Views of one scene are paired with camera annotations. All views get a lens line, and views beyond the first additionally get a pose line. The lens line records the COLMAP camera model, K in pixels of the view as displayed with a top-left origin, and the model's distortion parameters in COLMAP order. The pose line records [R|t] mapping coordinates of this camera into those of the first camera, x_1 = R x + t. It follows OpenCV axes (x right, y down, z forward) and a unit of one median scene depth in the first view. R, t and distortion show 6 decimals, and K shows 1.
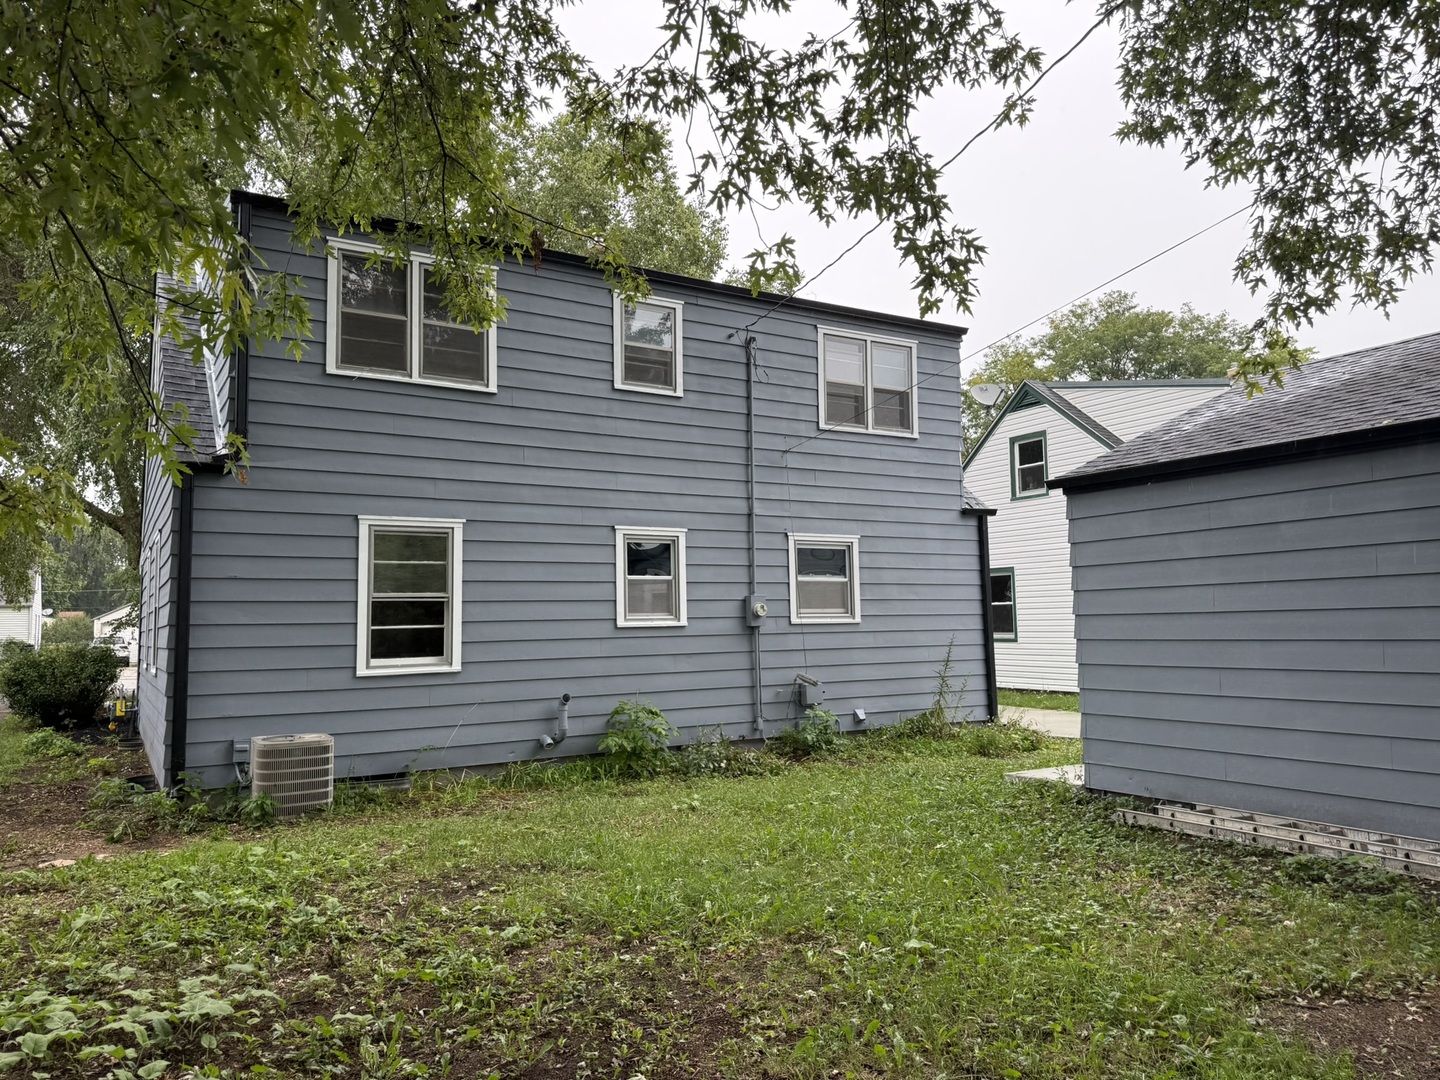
lens RADIAL K [[1005.1, 0, 723.2], [0, 1005.1, 531.6], [0, 0, 1]] dist [0.222324, -0.369299]
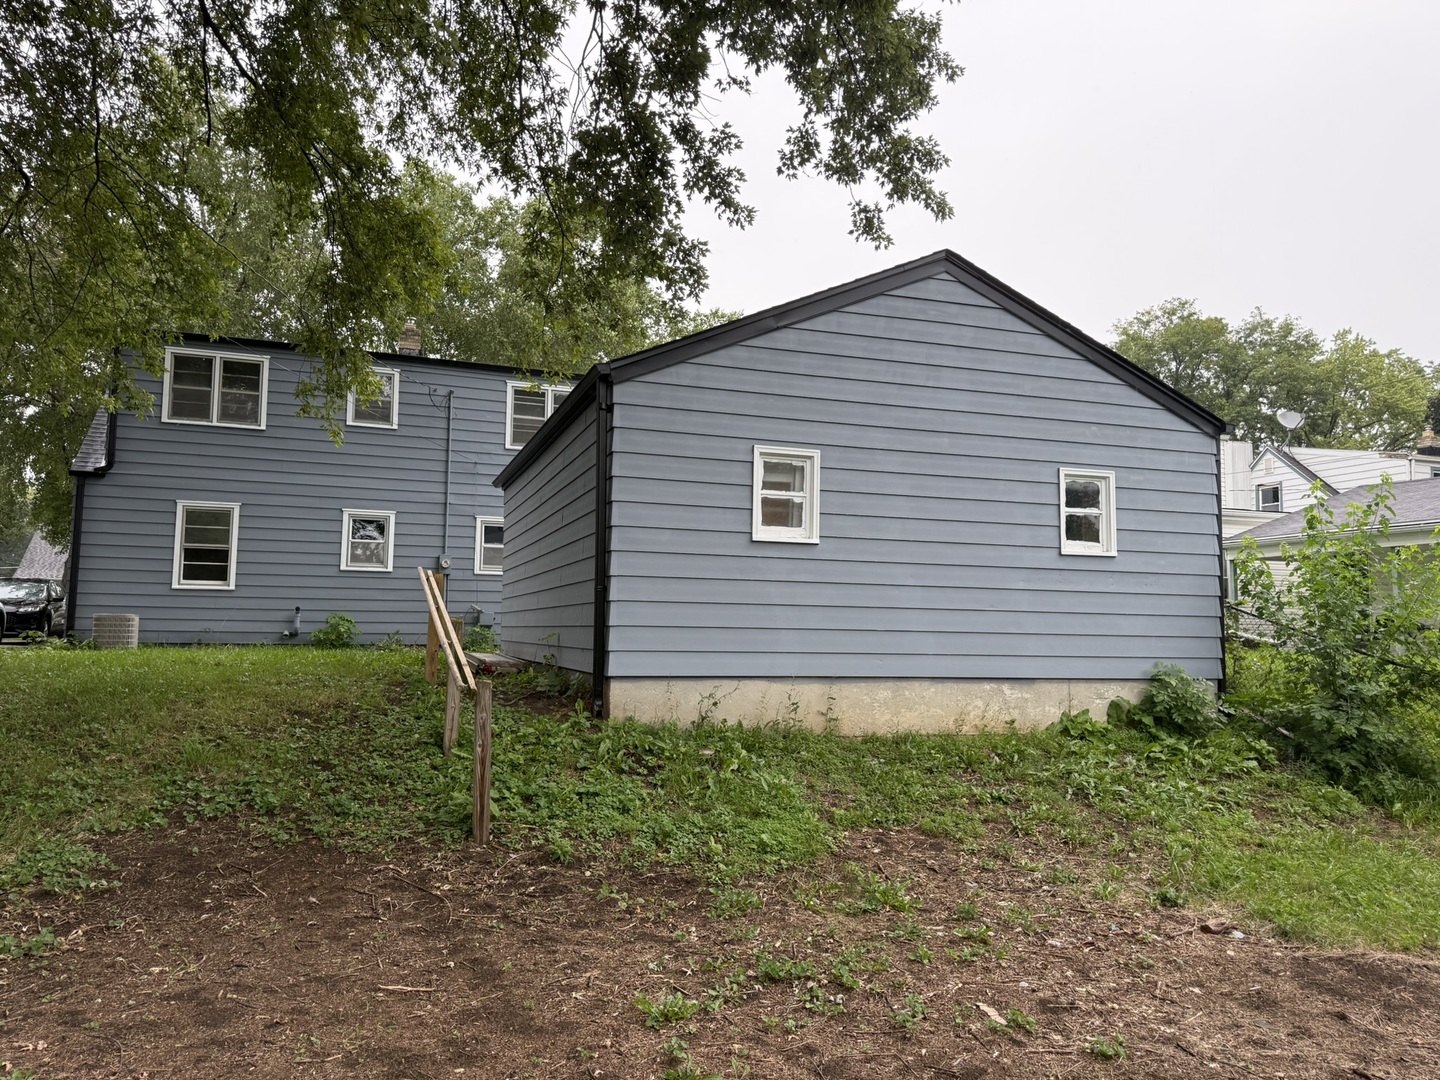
lens RADIAL K [[1008.3, 0, 720.0], [0, 1008.3, 540.0], [0, 0, 1]] dist [0.111159, -0.094117]
pose [[0.971853, 0.015509, -0.235078, 0.964660], [-0.014173, 0.999872, 0.007369, 0.026327], [0.235162, -0.003829, 0.971949, -0.519893]]
